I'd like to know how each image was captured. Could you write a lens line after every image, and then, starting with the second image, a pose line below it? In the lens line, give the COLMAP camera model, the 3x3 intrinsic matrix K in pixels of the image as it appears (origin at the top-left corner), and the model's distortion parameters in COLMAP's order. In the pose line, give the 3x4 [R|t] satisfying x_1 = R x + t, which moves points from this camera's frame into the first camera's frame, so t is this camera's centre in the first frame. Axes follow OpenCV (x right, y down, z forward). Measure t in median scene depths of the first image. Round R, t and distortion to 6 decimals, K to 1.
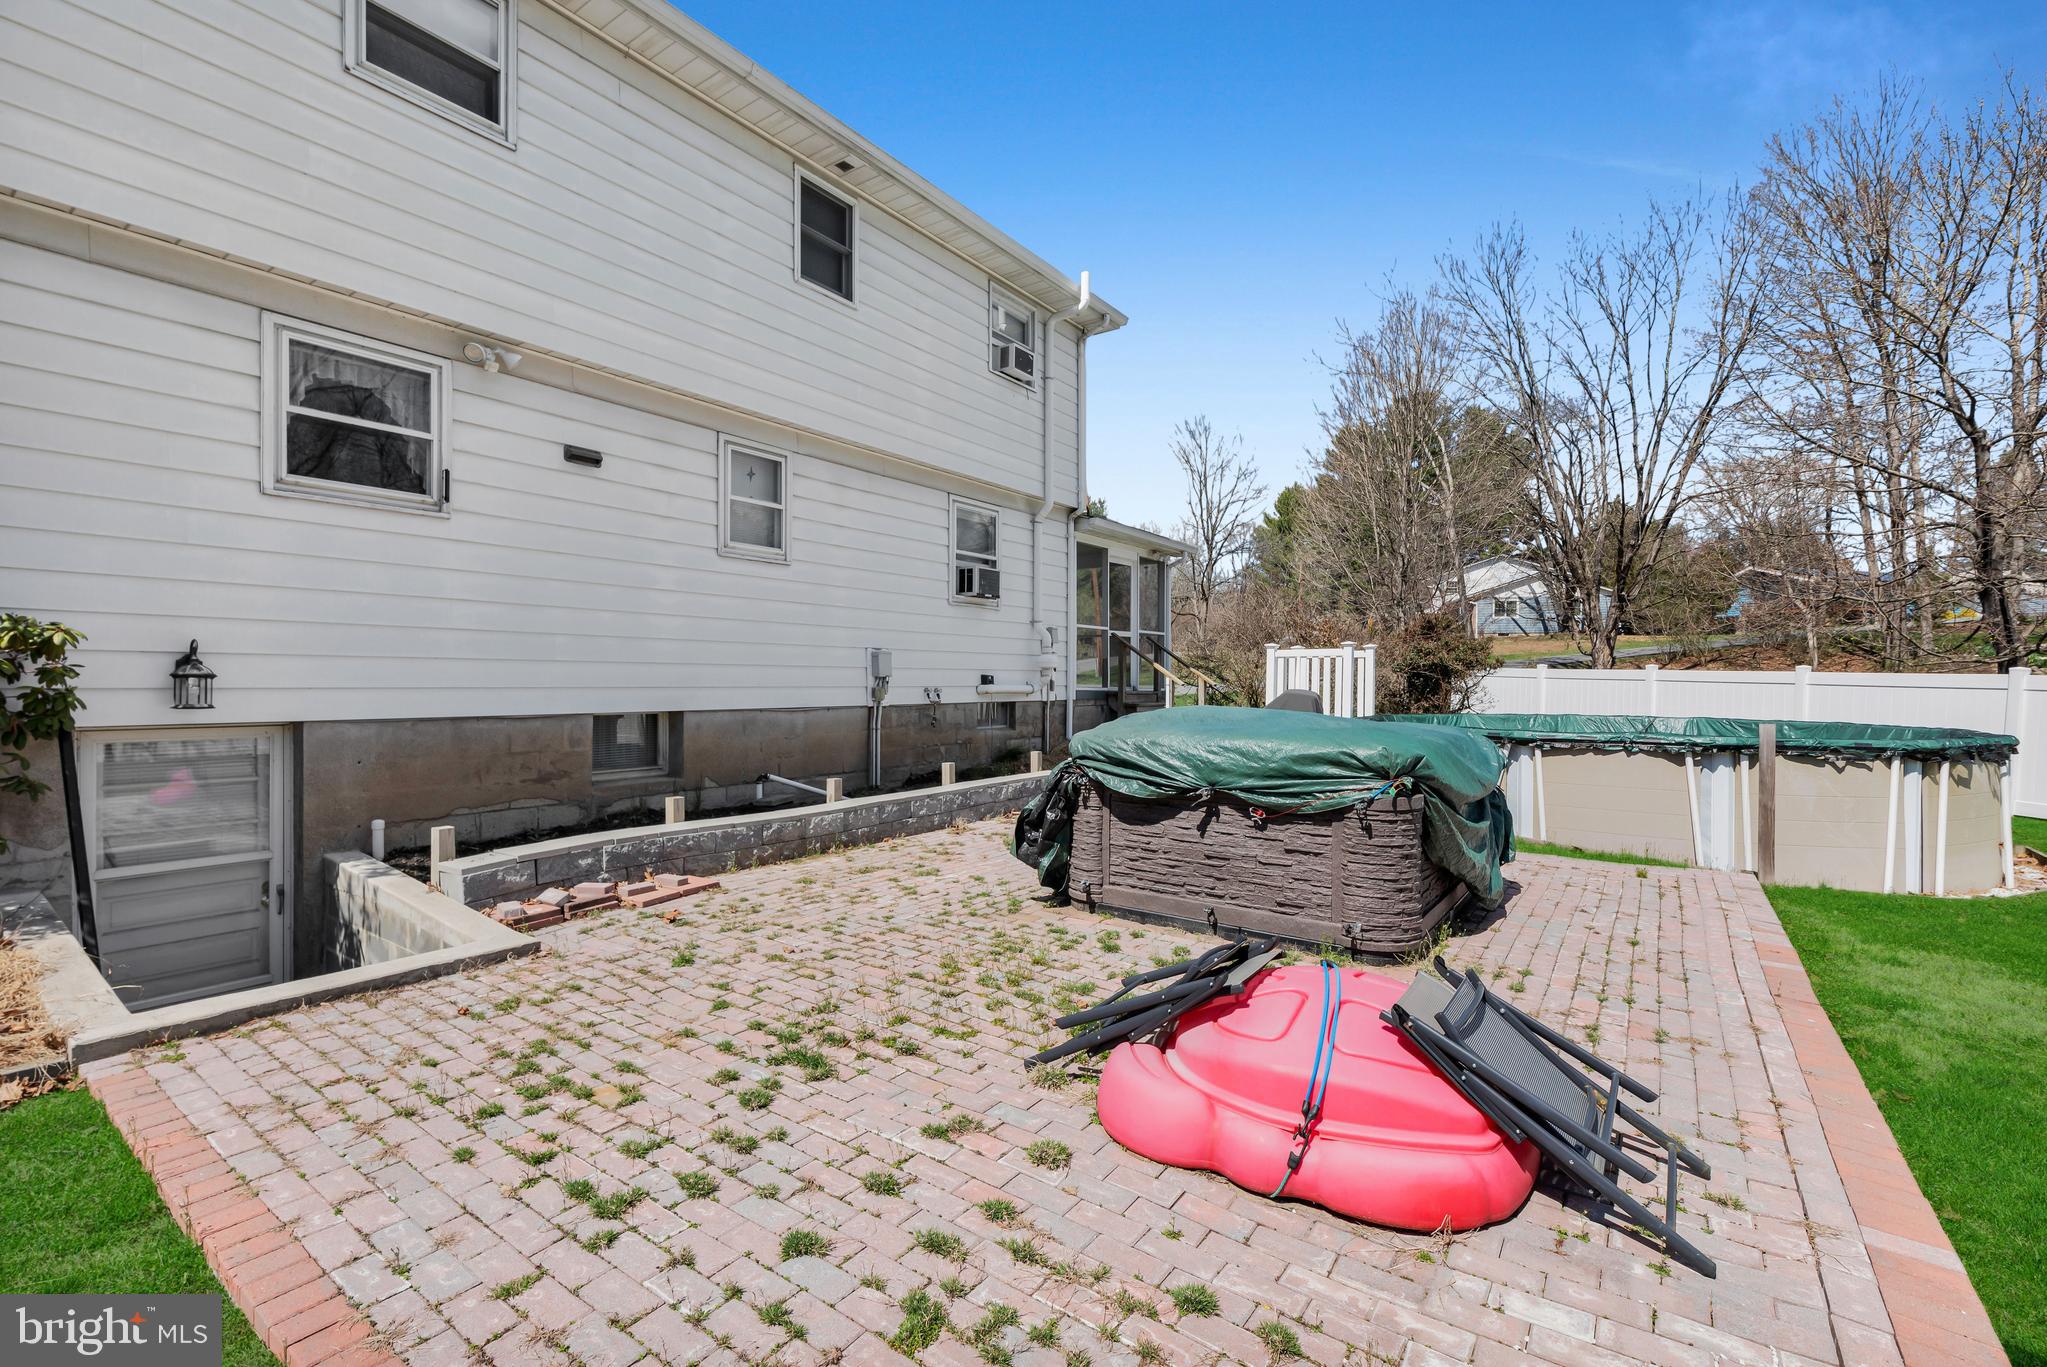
lens RADIAL K [[910.5, 0, 1008.9], [0, 910.5, 679.9], [0, 0, 1]] dist [-0.001984, -0.000374]
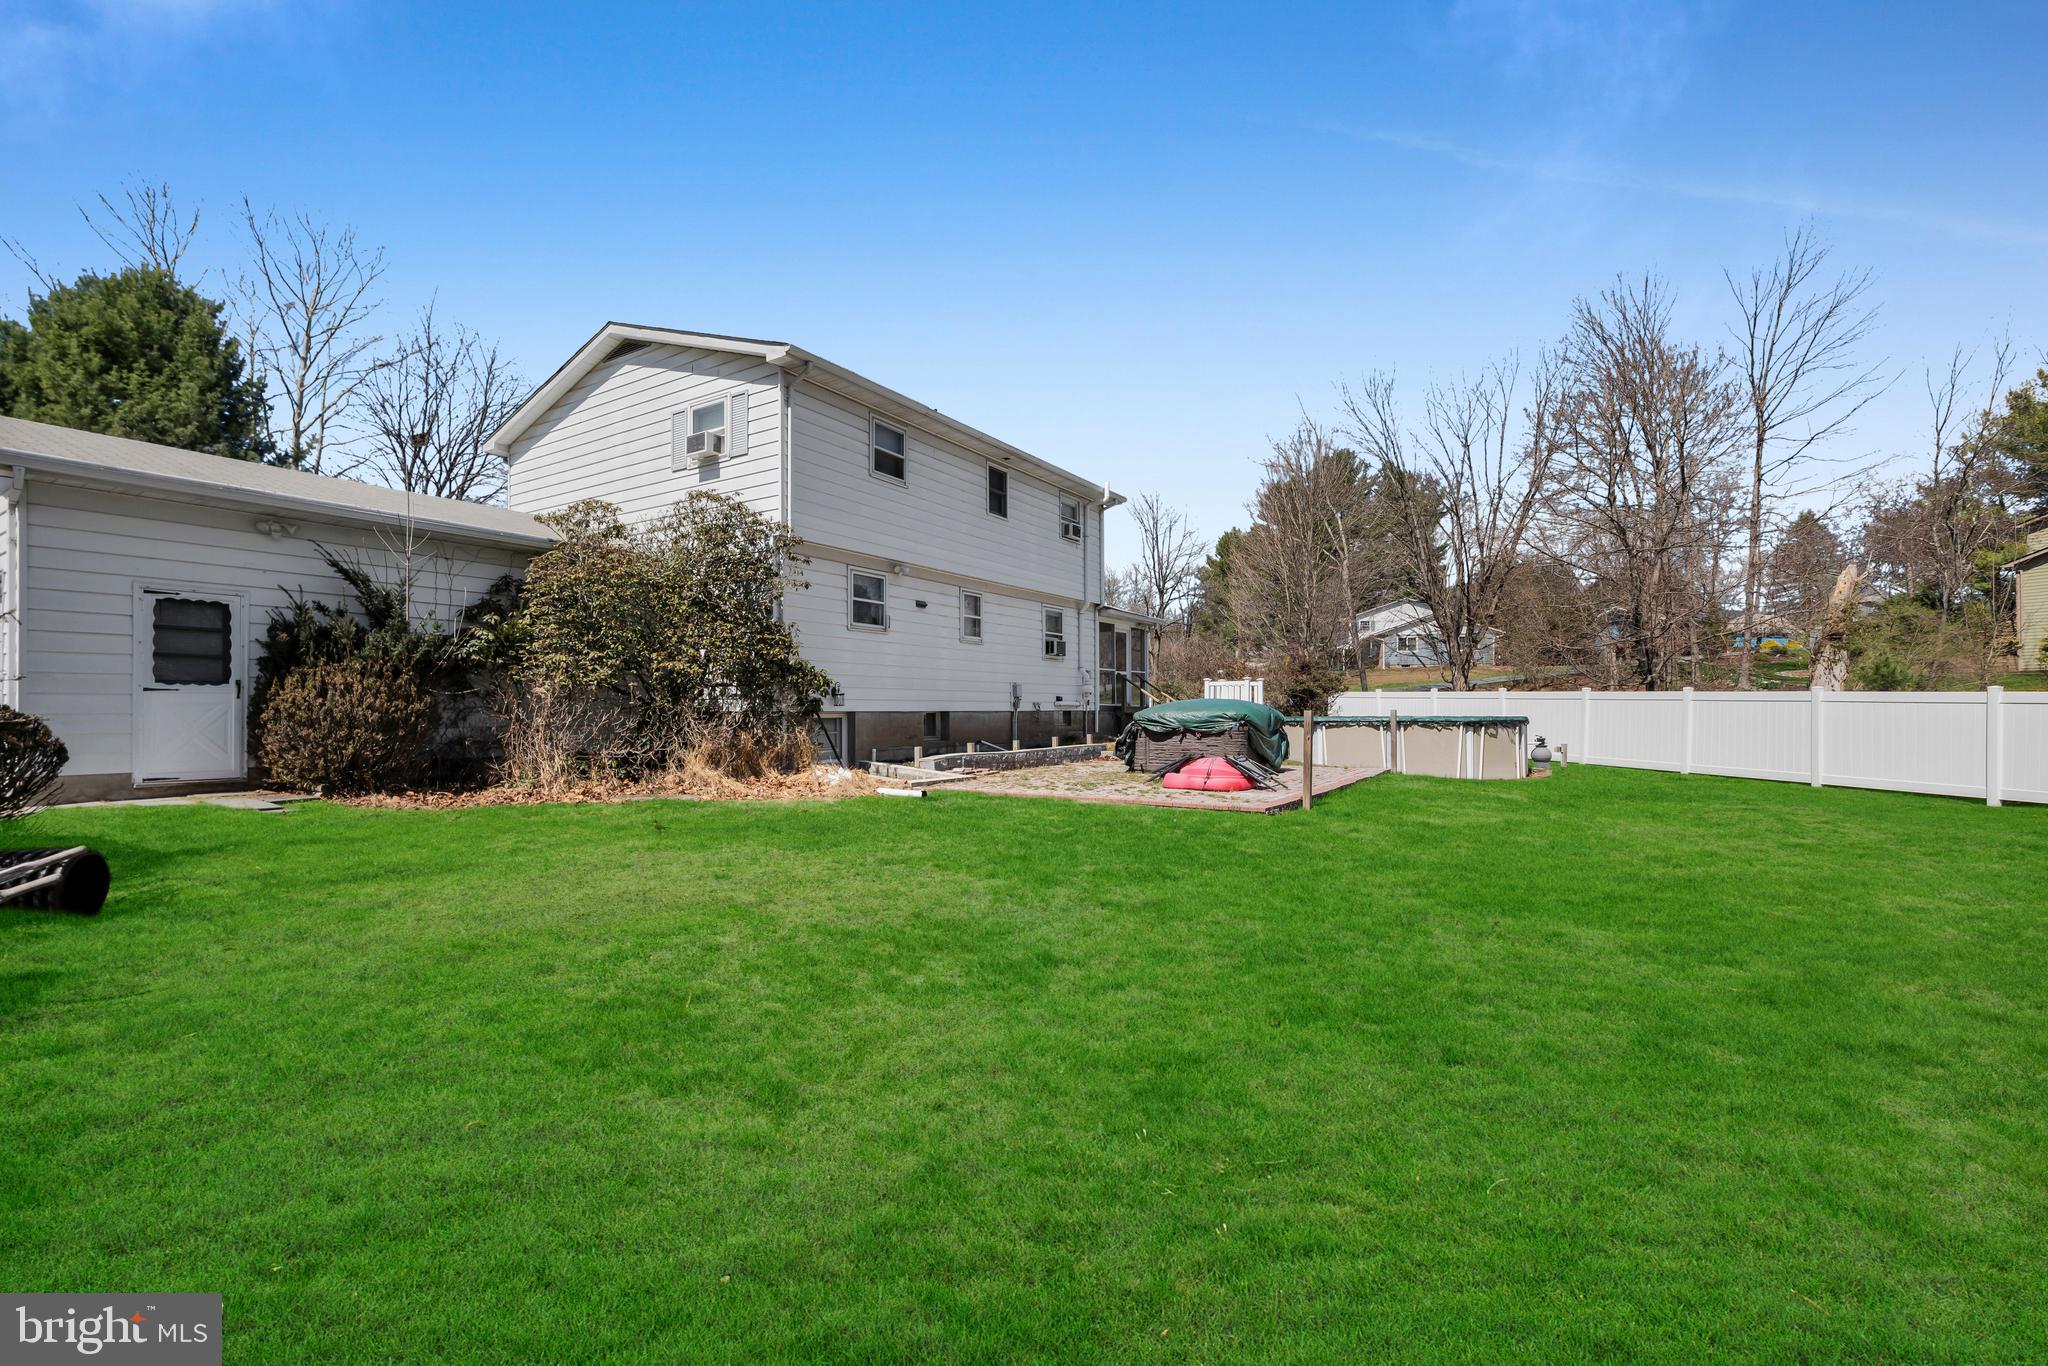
lens RADIAL K [[911.0, 0, 1018.1], [0, 911.0, 695.7], [0, 0, 1]] dist [-0.001984, -0.000374]
pose [[0.997784, -0.008634, 0.065969, -0.243930], [0.009742, 0.999817, -0.016483, 0.024906], [-0.065814, 0.017089, 0.997686, -0.924787]]
